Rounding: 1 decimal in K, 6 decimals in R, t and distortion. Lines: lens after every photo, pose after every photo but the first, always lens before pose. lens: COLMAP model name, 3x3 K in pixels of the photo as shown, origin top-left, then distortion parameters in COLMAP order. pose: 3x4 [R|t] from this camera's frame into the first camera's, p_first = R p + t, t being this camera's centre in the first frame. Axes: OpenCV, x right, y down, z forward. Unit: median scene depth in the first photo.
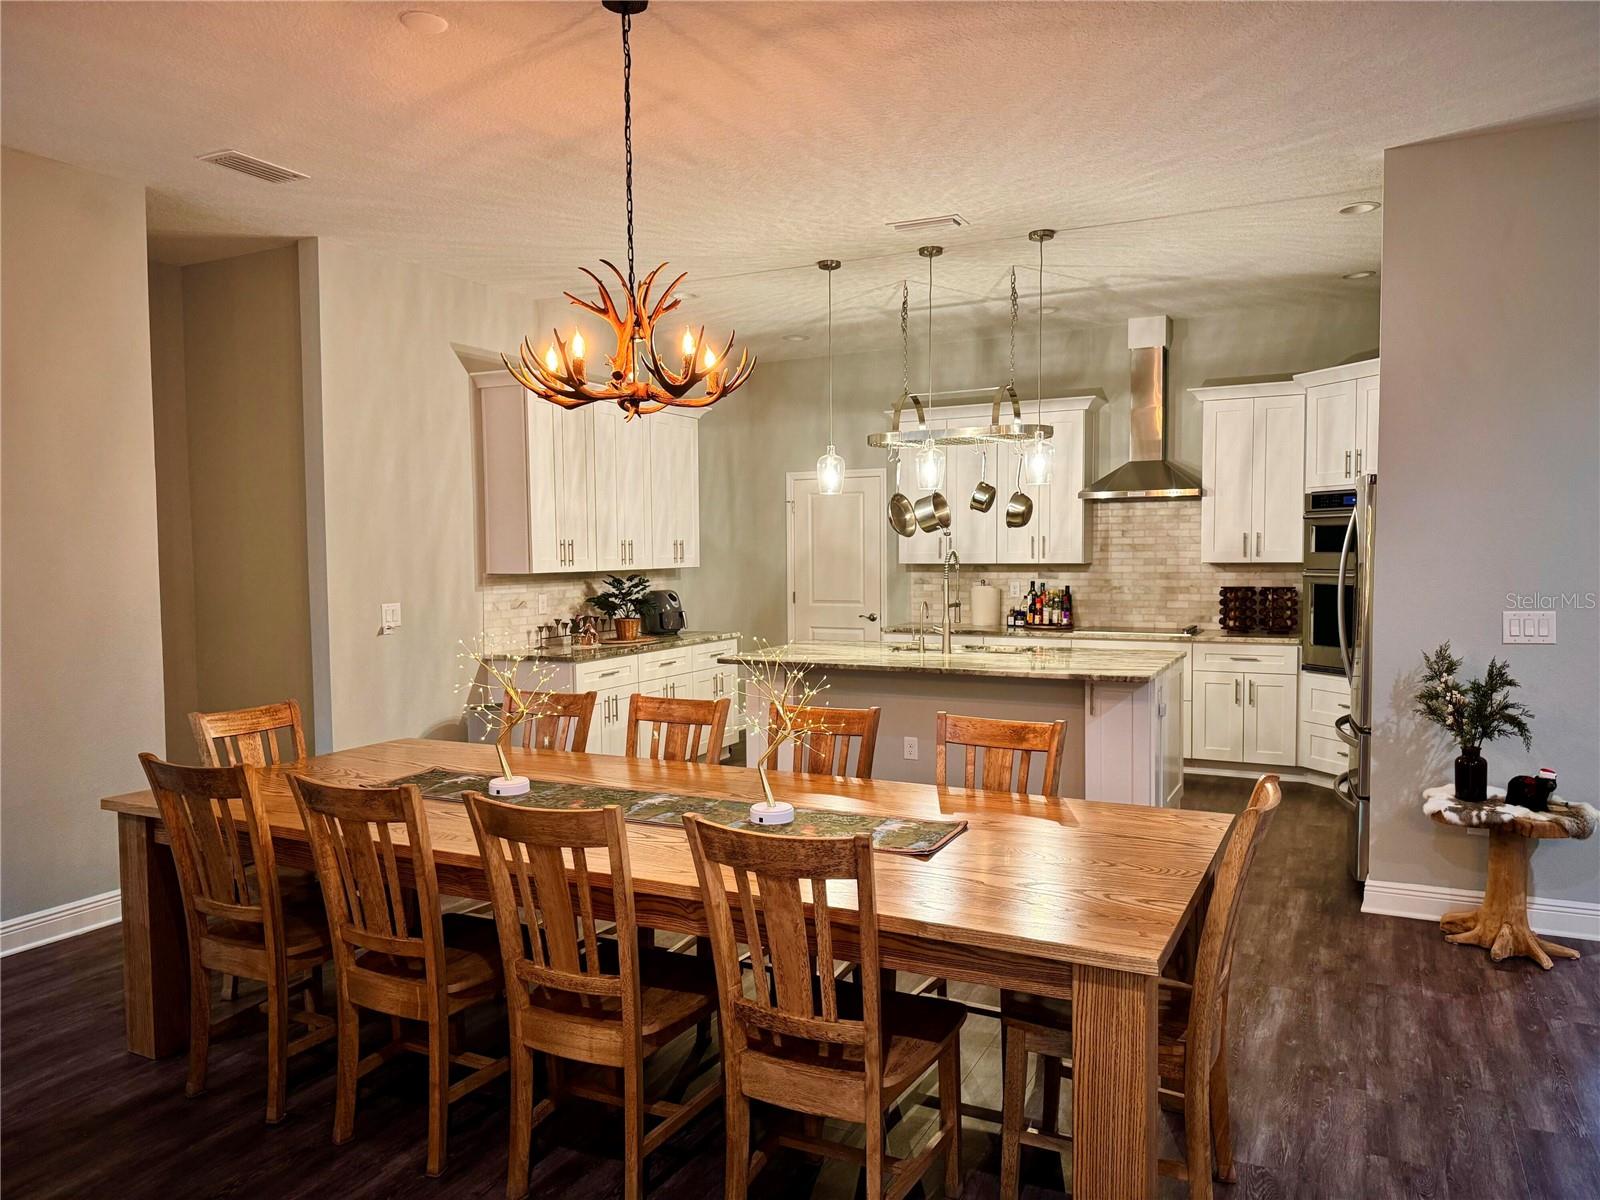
lens RADIAL K [[1121.5, 0, 795.7], [0, 1121.5, 606.2], [0, 0, 1]] dist [0.025876, -0.029856]
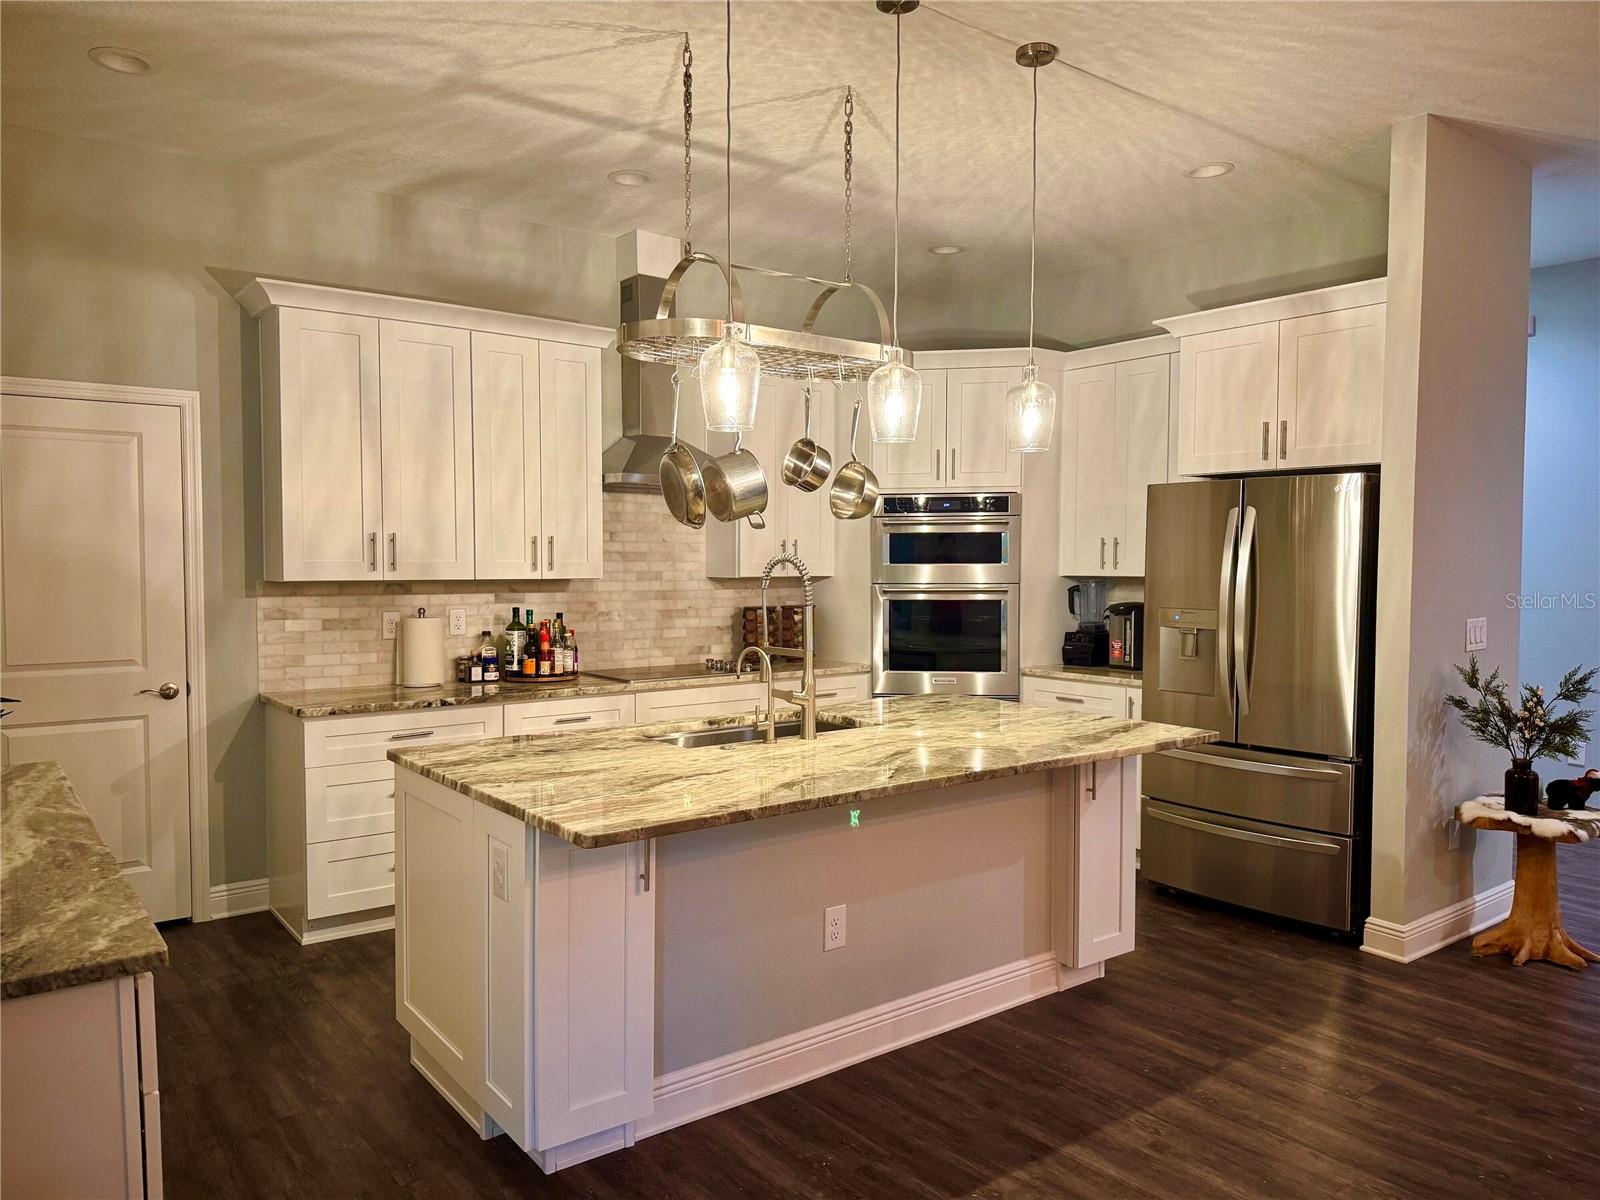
lens RADIAL K [[1121.5, 0, 797.4], [0, 1121.5, 611.7], [0, 0, 1]] dist [0.025876, -0.029856]
pose [[0.437950, -0.032884, 0.898398, -0.537846], [0.041874, 0.998992, 0.016153, -0.044766], [-0.898024, 0.030545, 0.438886, 1.103825]]
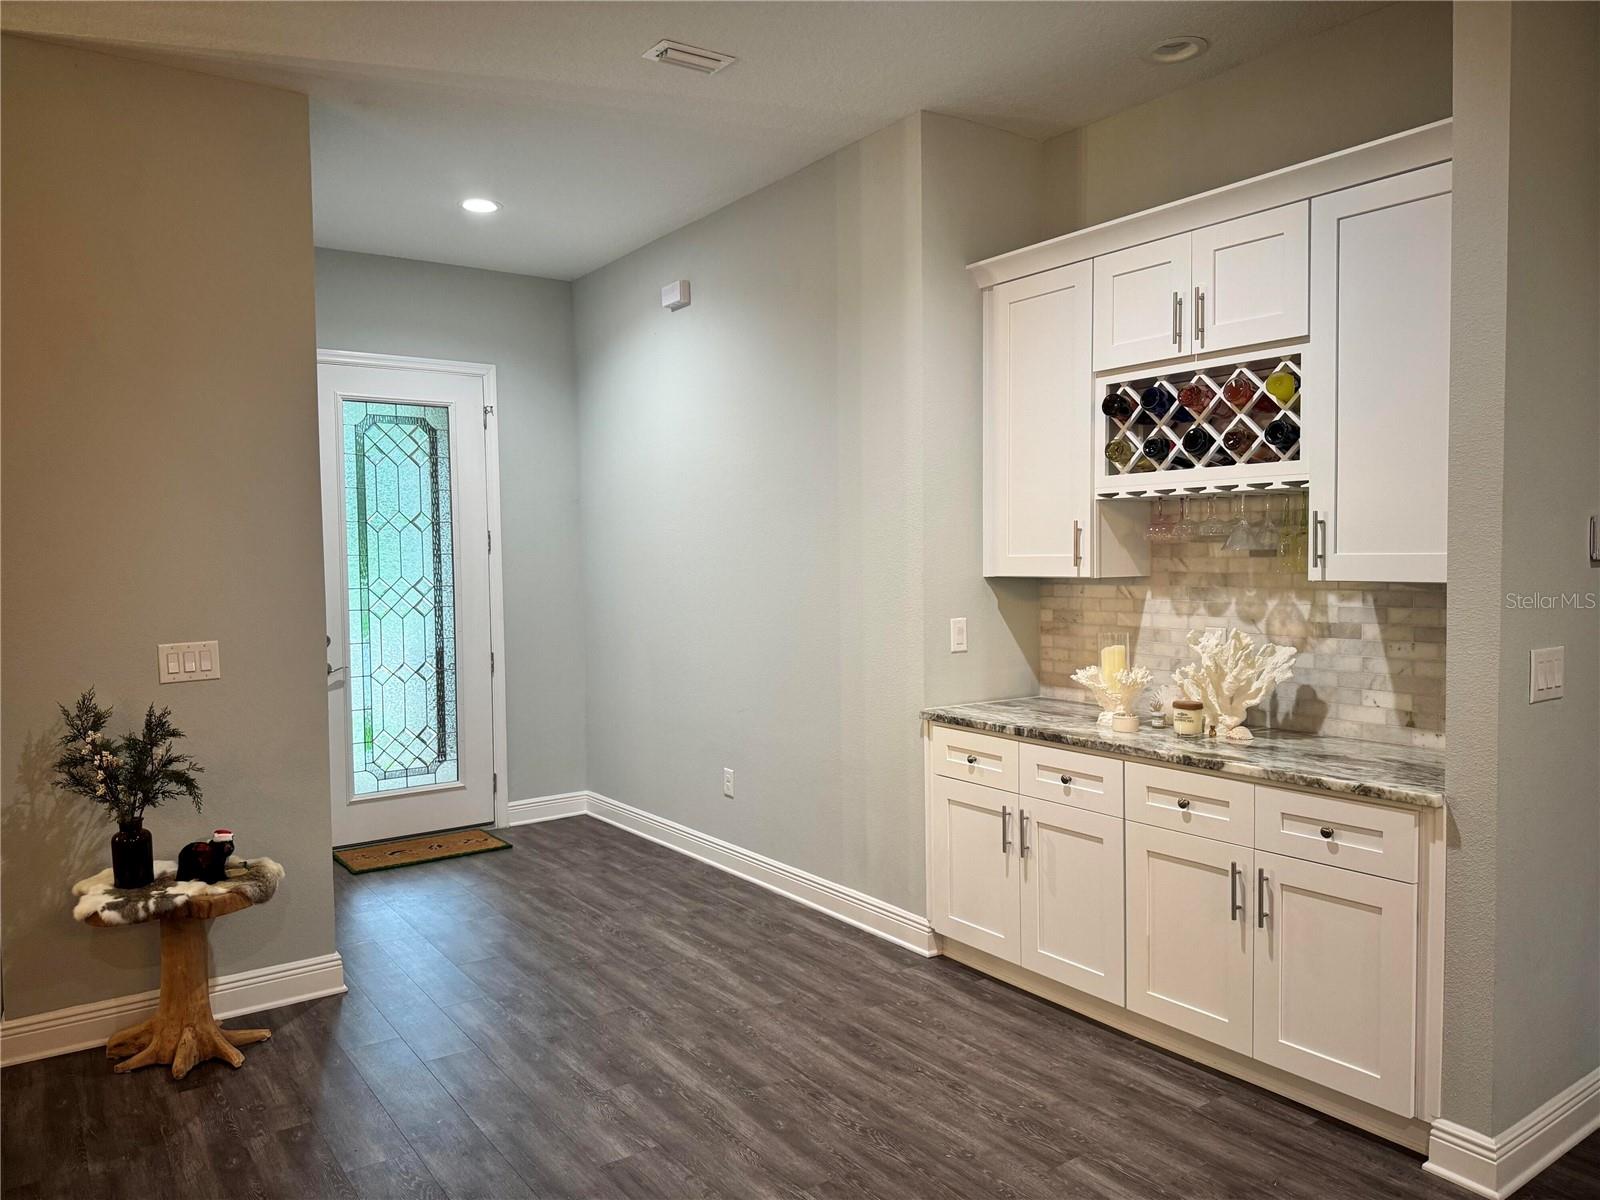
lens RADIAL K [[1121.5, 0, 794.9], [0, 1121.5, 605.8], [0, 0, 1]] dist [0.025876, -0.029856]
pose [[0.468663, -0.040432, 0.882451, 0.122848], [0.059389, 0.998134, 0.014192, -0.007902], [-0.881379, 0.045756, 0.470189, 0.206107]]
